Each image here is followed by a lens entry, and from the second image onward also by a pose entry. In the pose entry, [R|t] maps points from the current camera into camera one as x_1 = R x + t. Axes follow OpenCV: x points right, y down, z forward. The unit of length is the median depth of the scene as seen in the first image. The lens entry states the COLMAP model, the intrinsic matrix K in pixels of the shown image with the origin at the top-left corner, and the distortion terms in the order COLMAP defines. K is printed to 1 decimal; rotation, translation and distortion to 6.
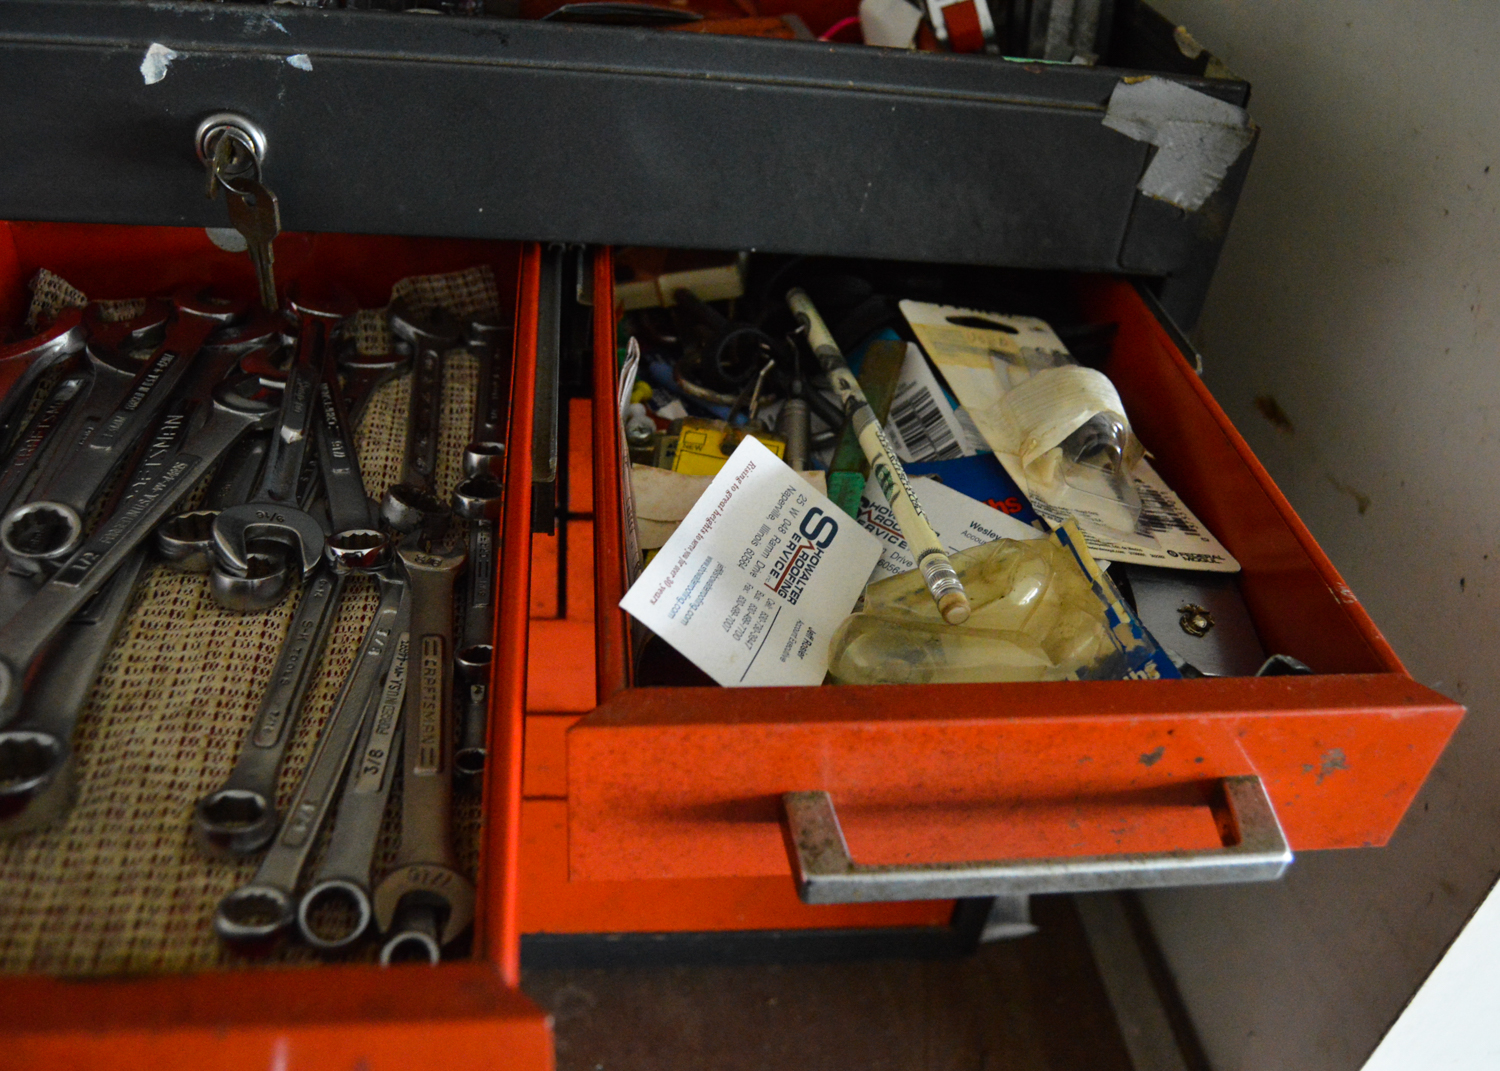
lens RADIAL K [[1231.6, 0, 768.9], [0, 1231.6, 550.1], [0, 0, 1]] dist [-0.101264, 0.031605]
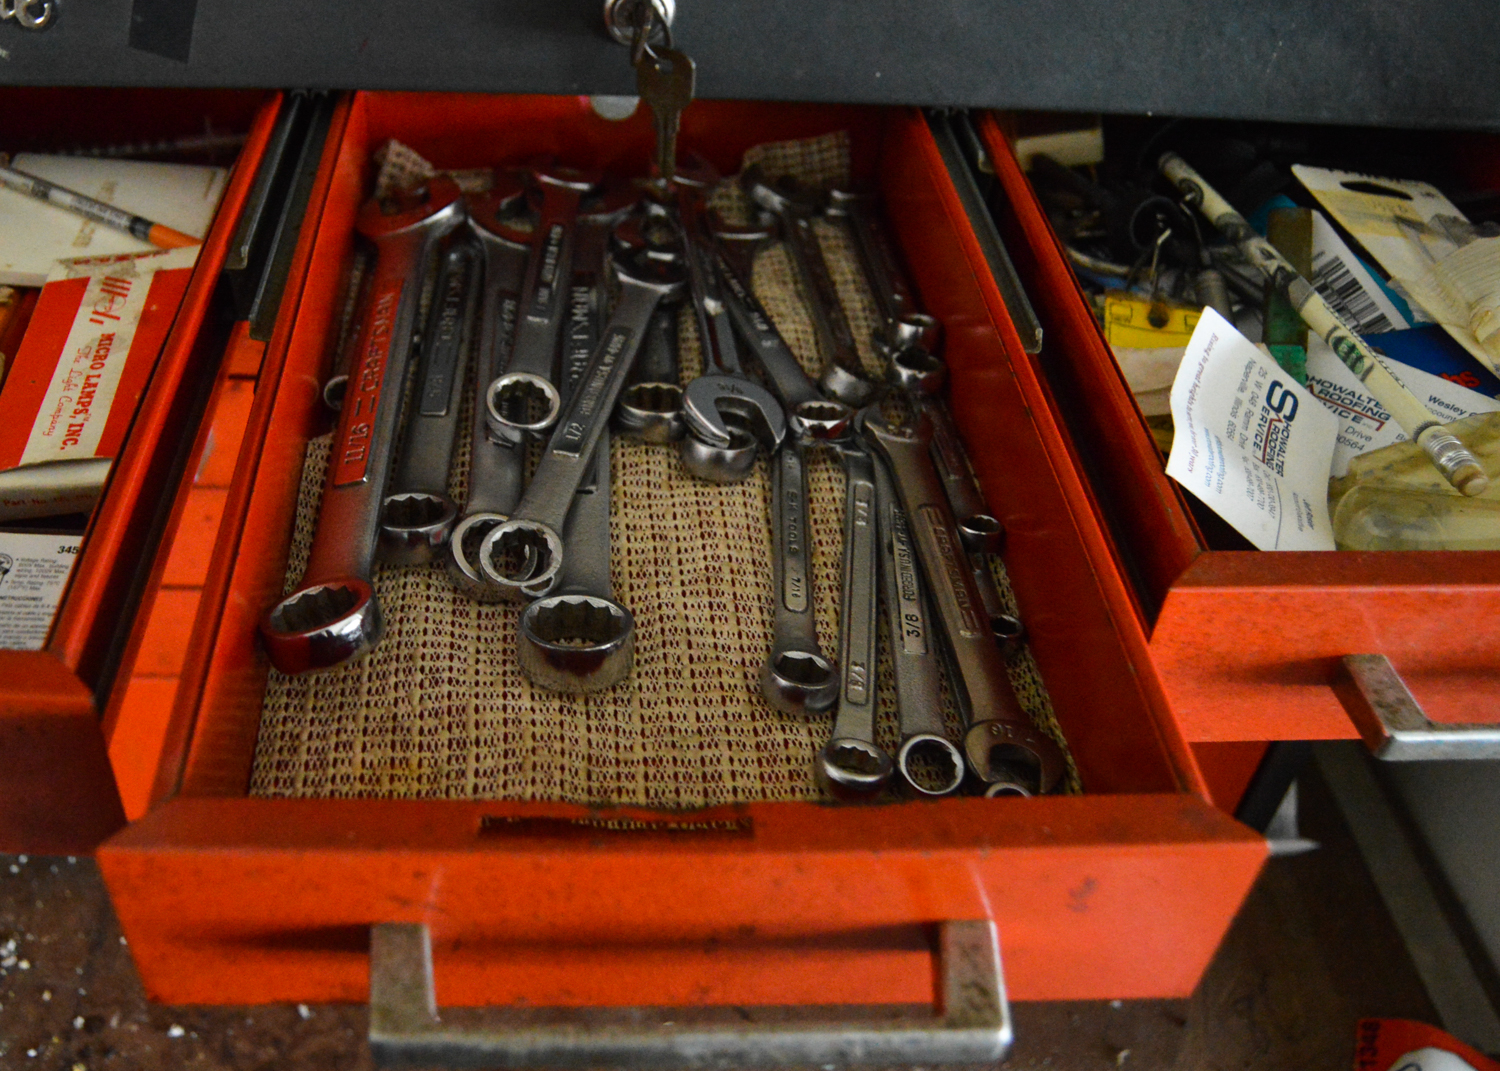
lens RADIAL K [[1391.0, 0, 656.1], [0, 1391.0, 518.2], [0, 0, 1]] dist [-0.092526, 0.017077]
pose [[0.993026, 0.006979, -0.117687, -0.322484], [-0.000866, 0.998651, 0.051920, 0.018868], [0.117891, -0.051457, 0.991692, -0.142455]]
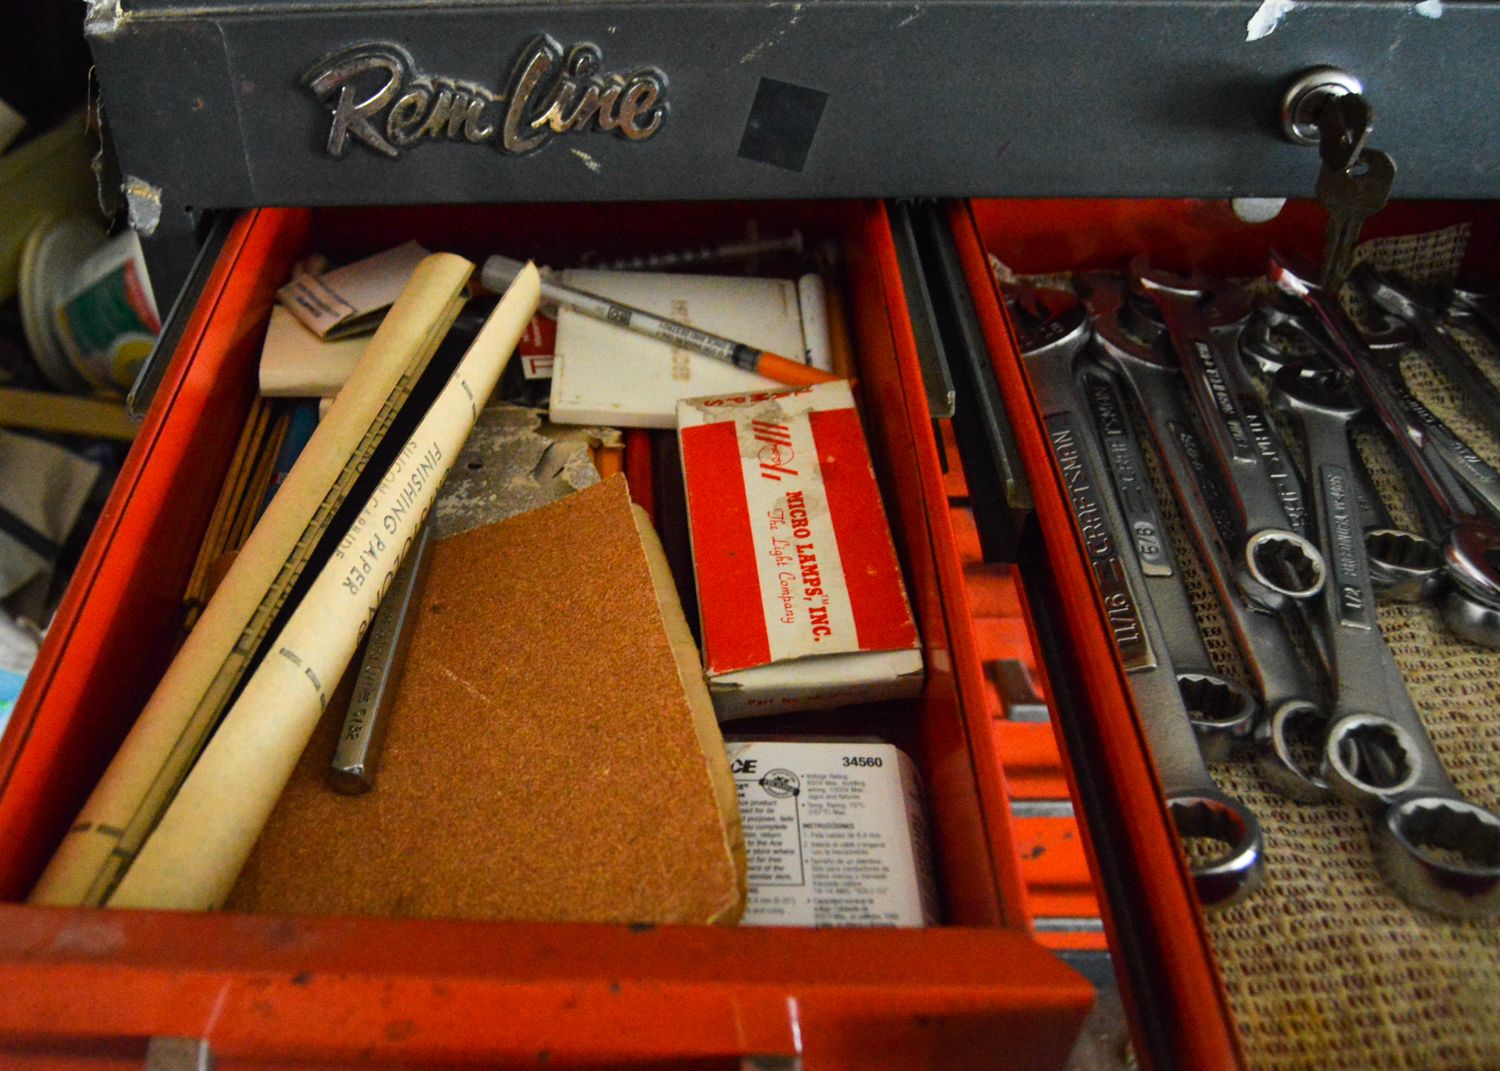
lens RADIAL K [[1391.0, 0, 603.6], [0, 1391.0, 558.2], [0, 0, 1]] dist [-0.092526, 0.017077]
pose [[0.980523, -0.013655, -0.195930, -0.836900], [0.027389, 0.997339, 0.067558, -0.097037], [0.194486, -0.071609, 0.978288, -0.091131]]
